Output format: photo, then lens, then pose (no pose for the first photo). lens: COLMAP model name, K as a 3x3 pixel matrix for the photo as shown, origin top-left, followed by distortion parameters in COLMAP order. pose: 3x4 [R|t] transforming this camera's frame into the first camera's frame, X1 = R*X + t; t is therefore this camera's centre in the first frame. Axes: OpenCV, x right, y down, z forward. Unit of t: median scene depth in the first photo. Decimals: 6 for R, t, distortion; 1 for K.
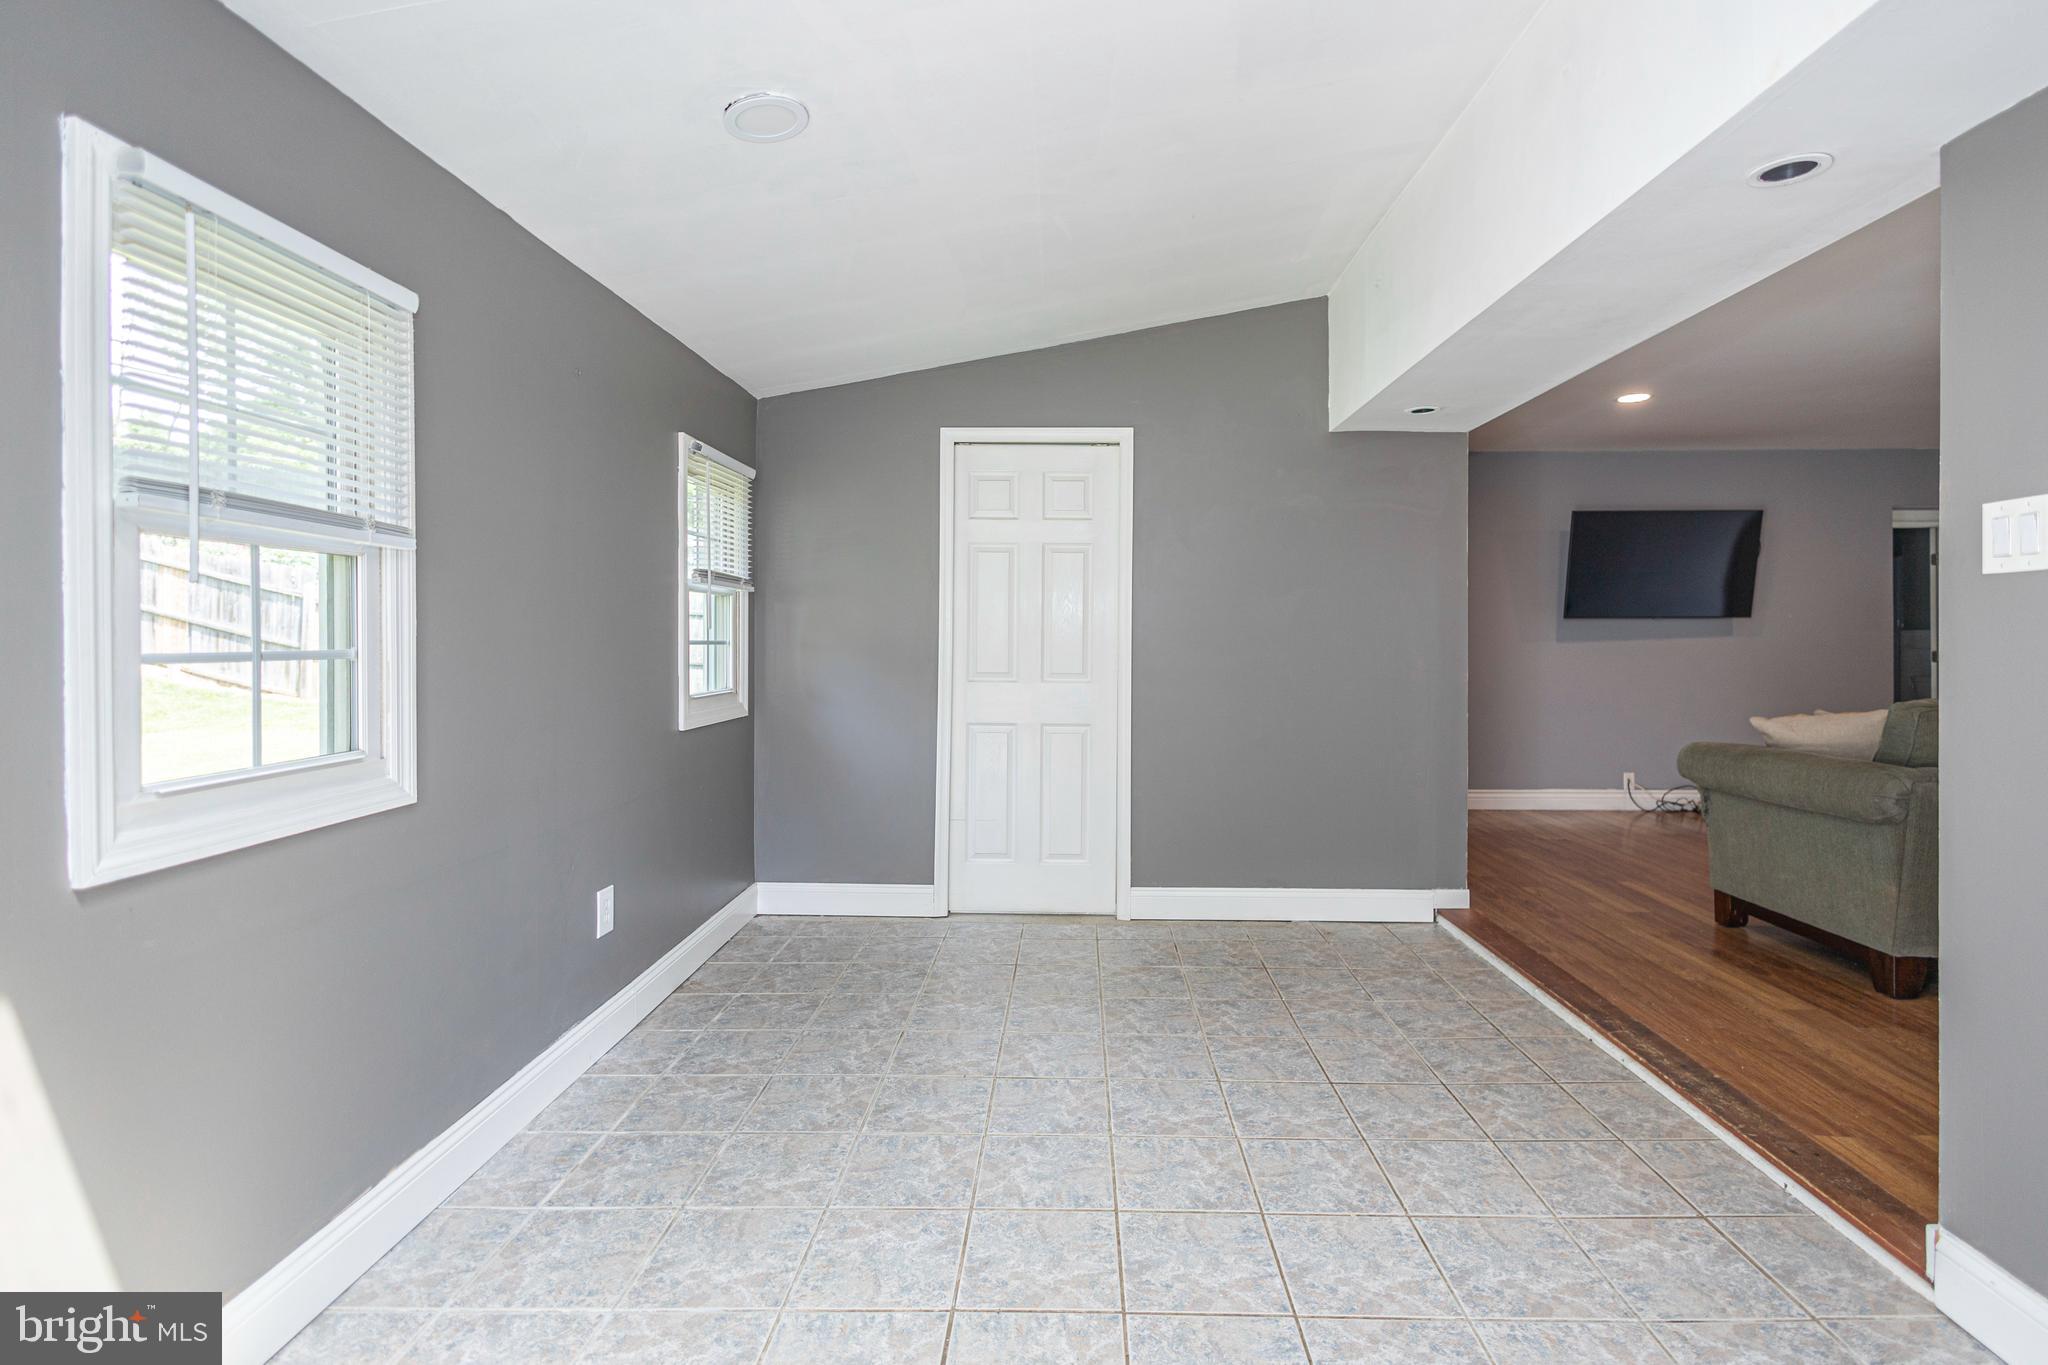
lens RADIAL K [[948.0, 0, 1023.8], [0, 948.0, 643.2], [0, 0, 1]] dist [0.002443, -0.000497]
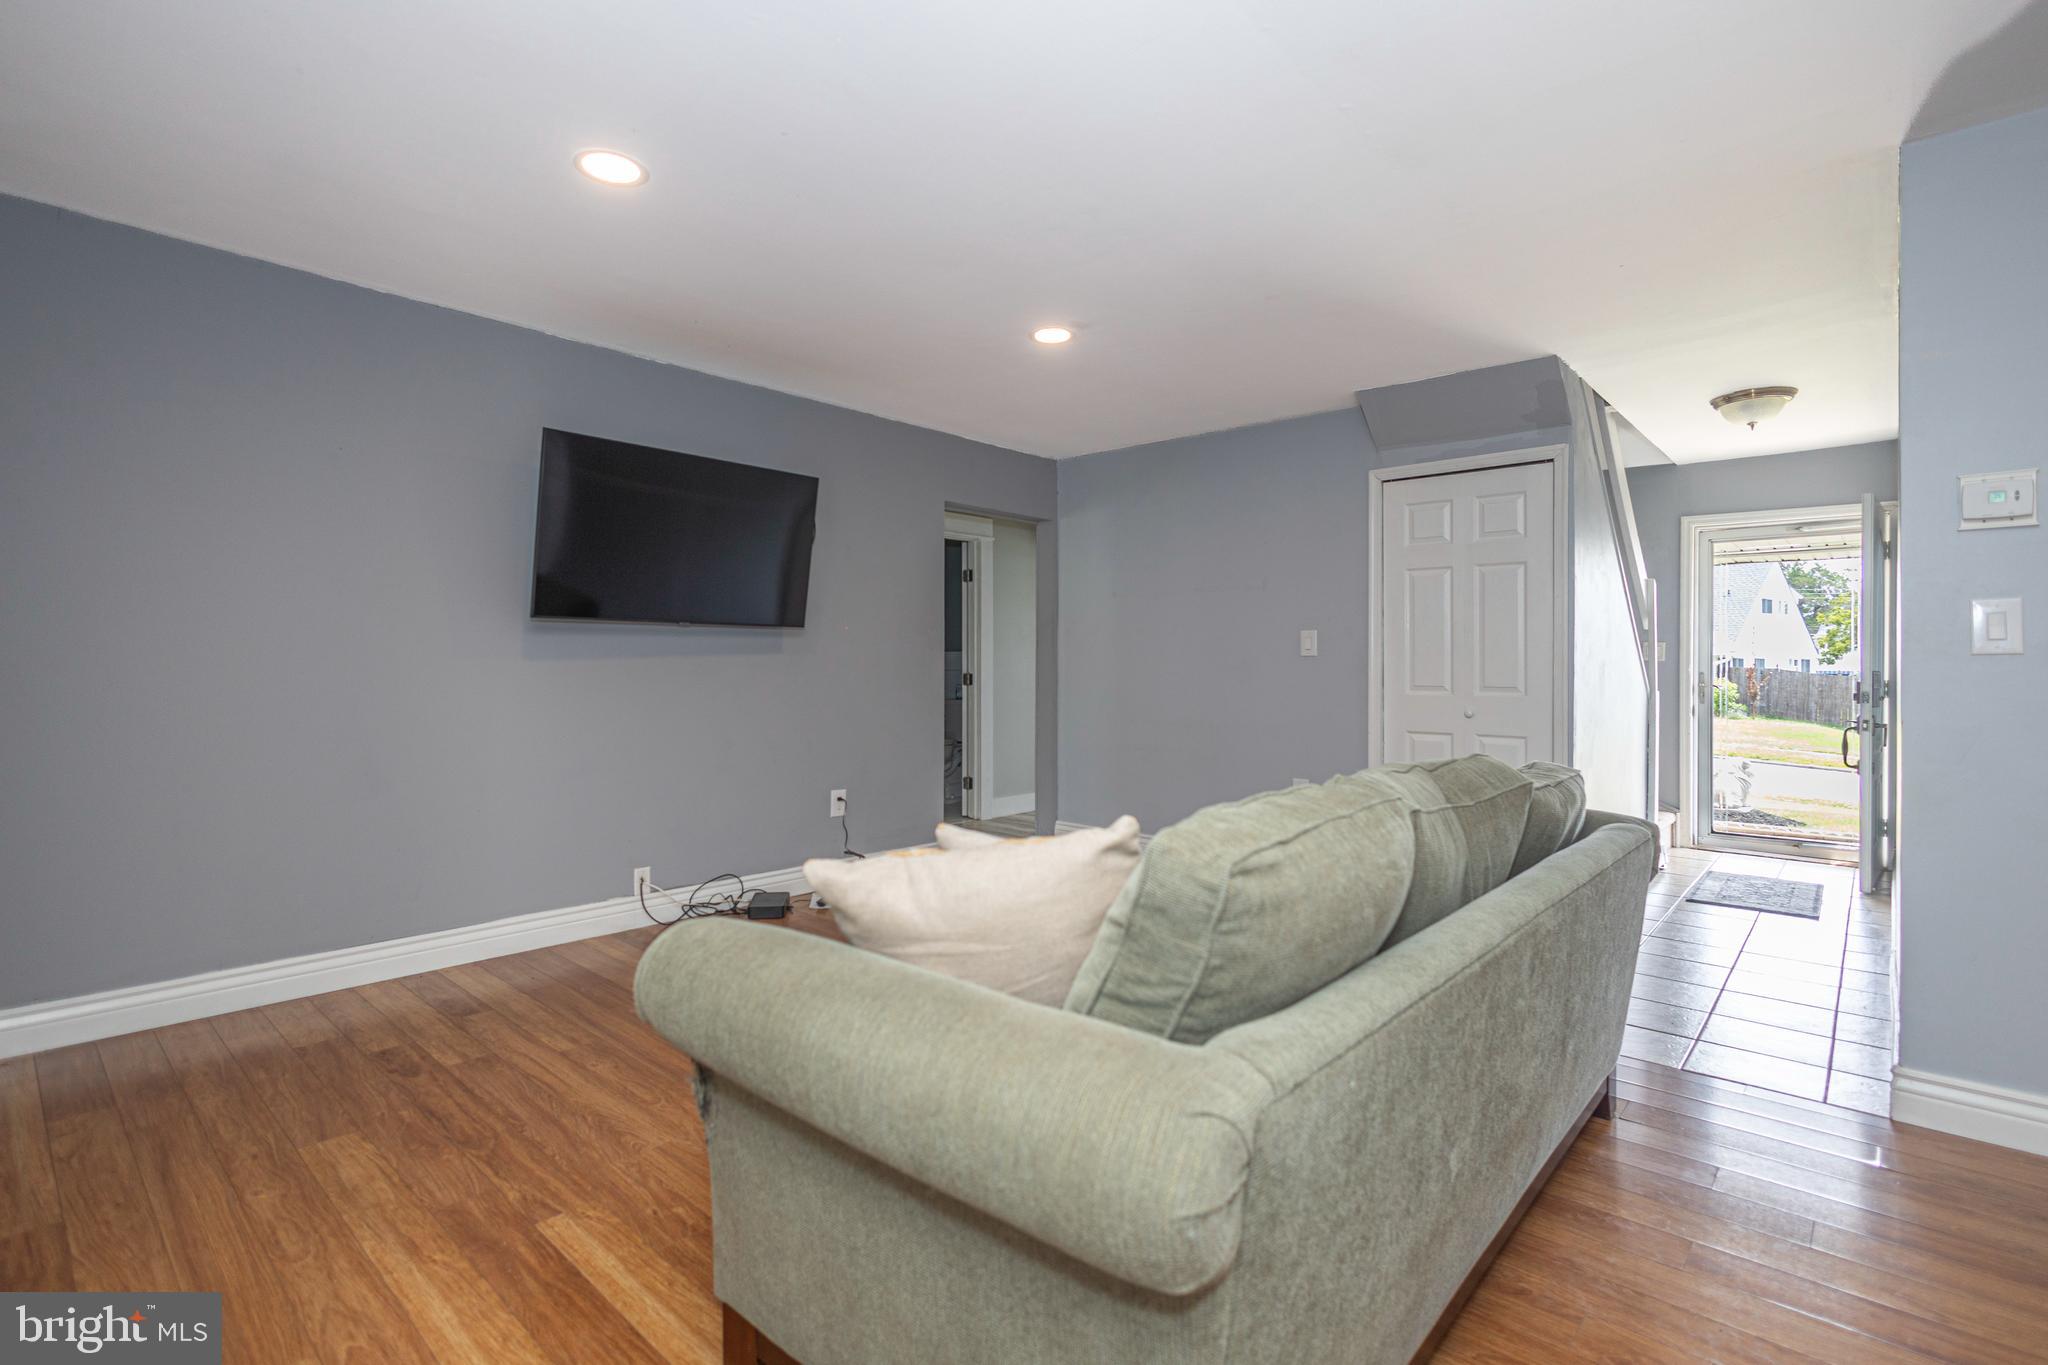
lens RADIAL K [[948.0, 0, 1023.8], [0, 948.0, 643.2], [0, 0, 1]] dist [0.002443, -0.000497]
pose [[0.654790, 0.024924, 0.755400, 0.373693], [-0.002303, 0.999517, -0.030983, 0.007307], [-0.755807, 0.018548, 0.654532, 0.452851]]
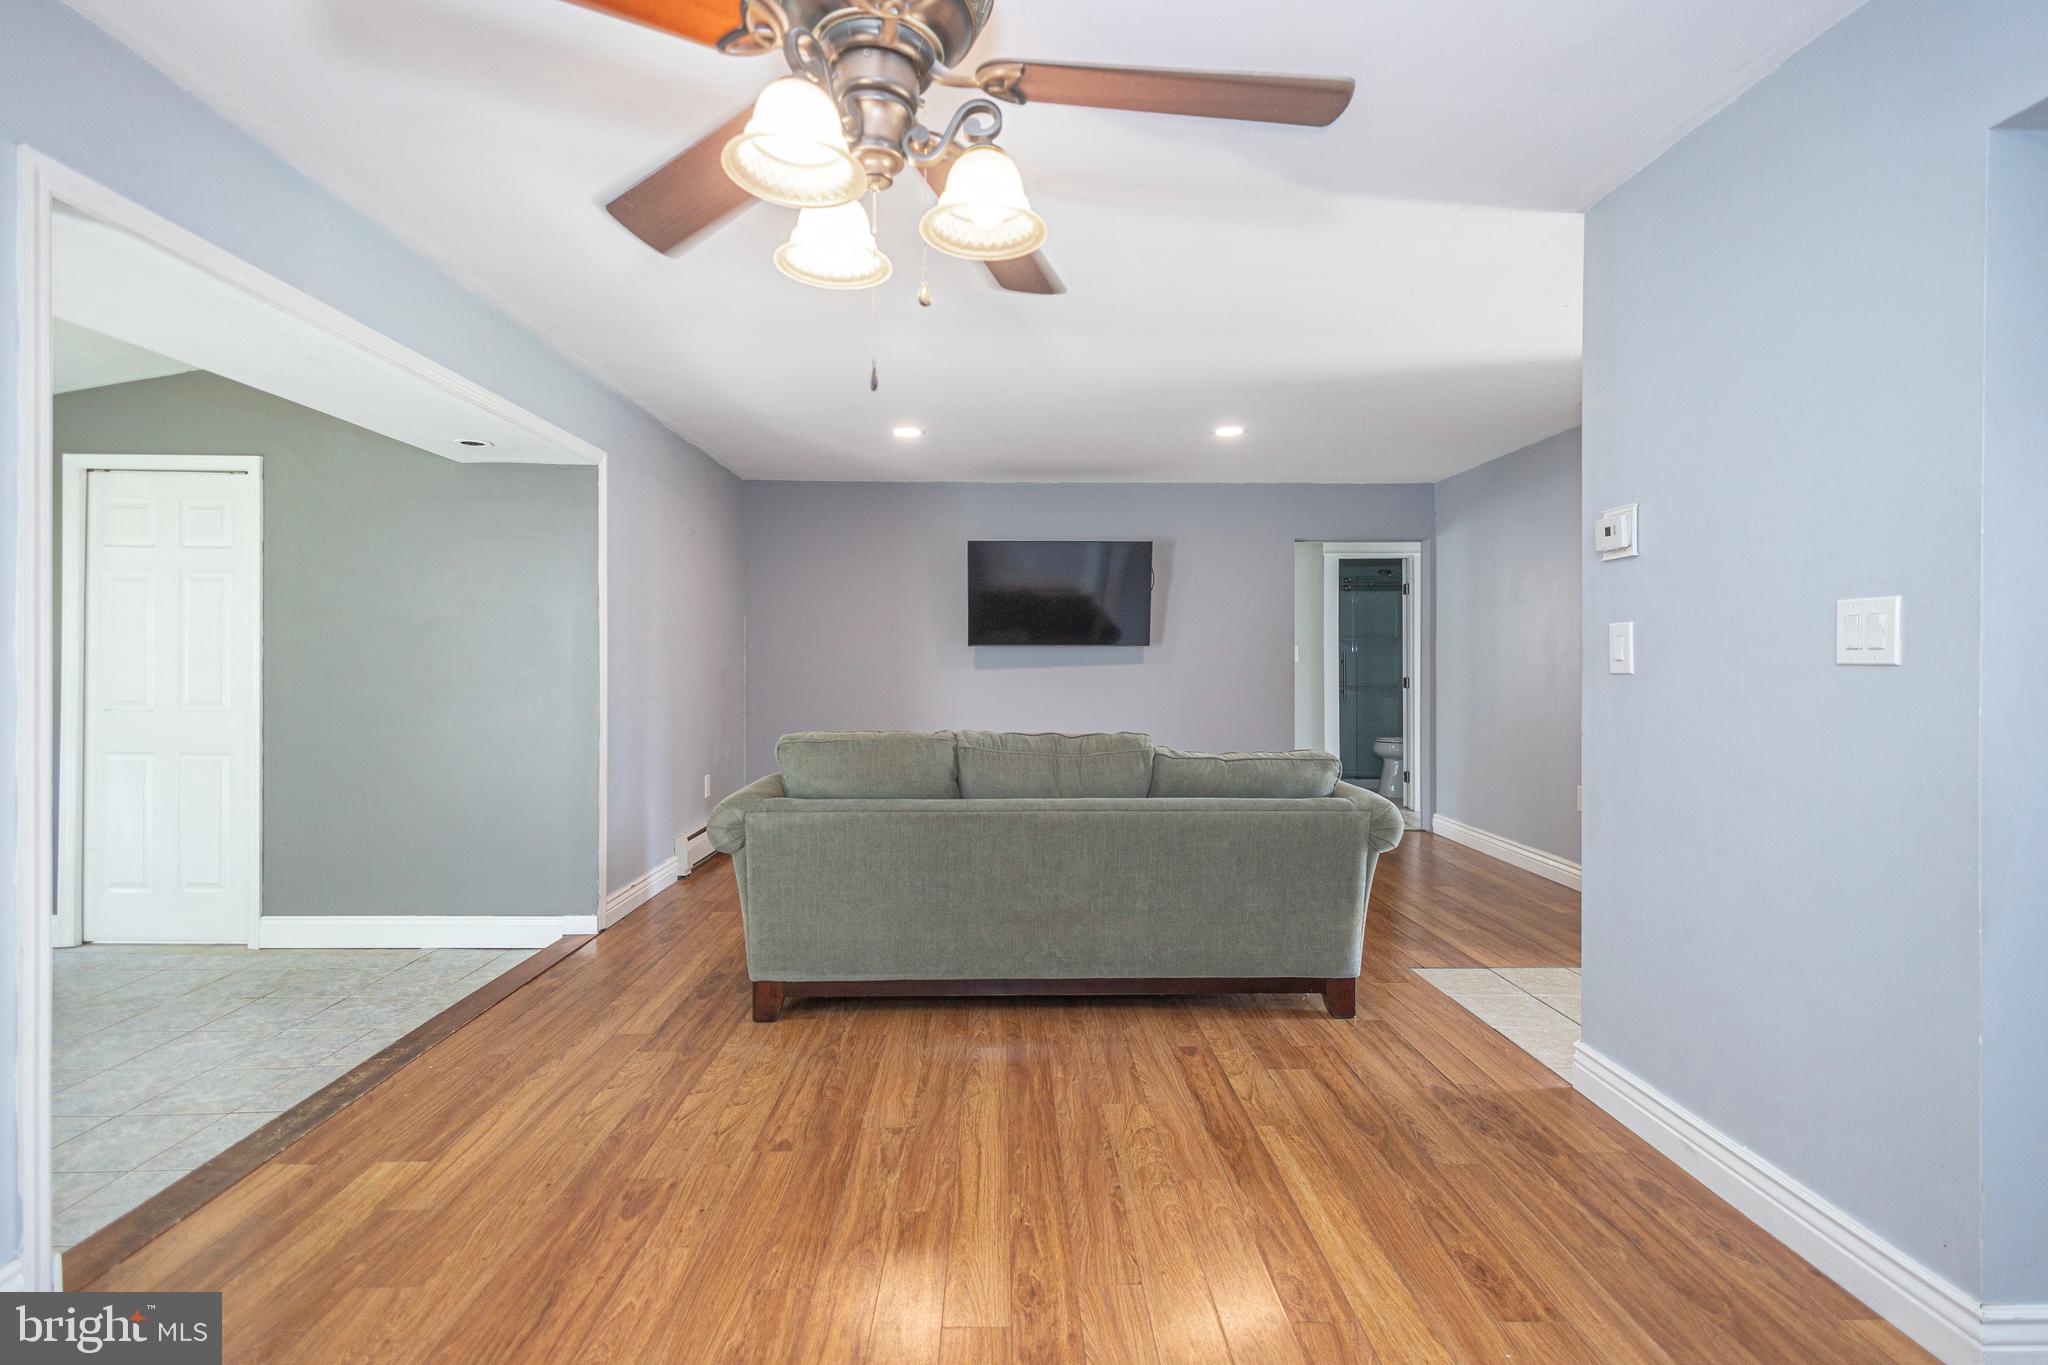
lens RADIAL K [[940.1, 0, 1017.7], [0, 940.1, 643.6], [0, 0, 1]] dist [0.002720, -0.000788]
pose [[0.999310, 0.002672, 0.037033, 0.651852], [-0.001810, 0.999727, -0.023307, -0.005155], [-0.037085, 0.023224, 0.999042, -0.017179]]
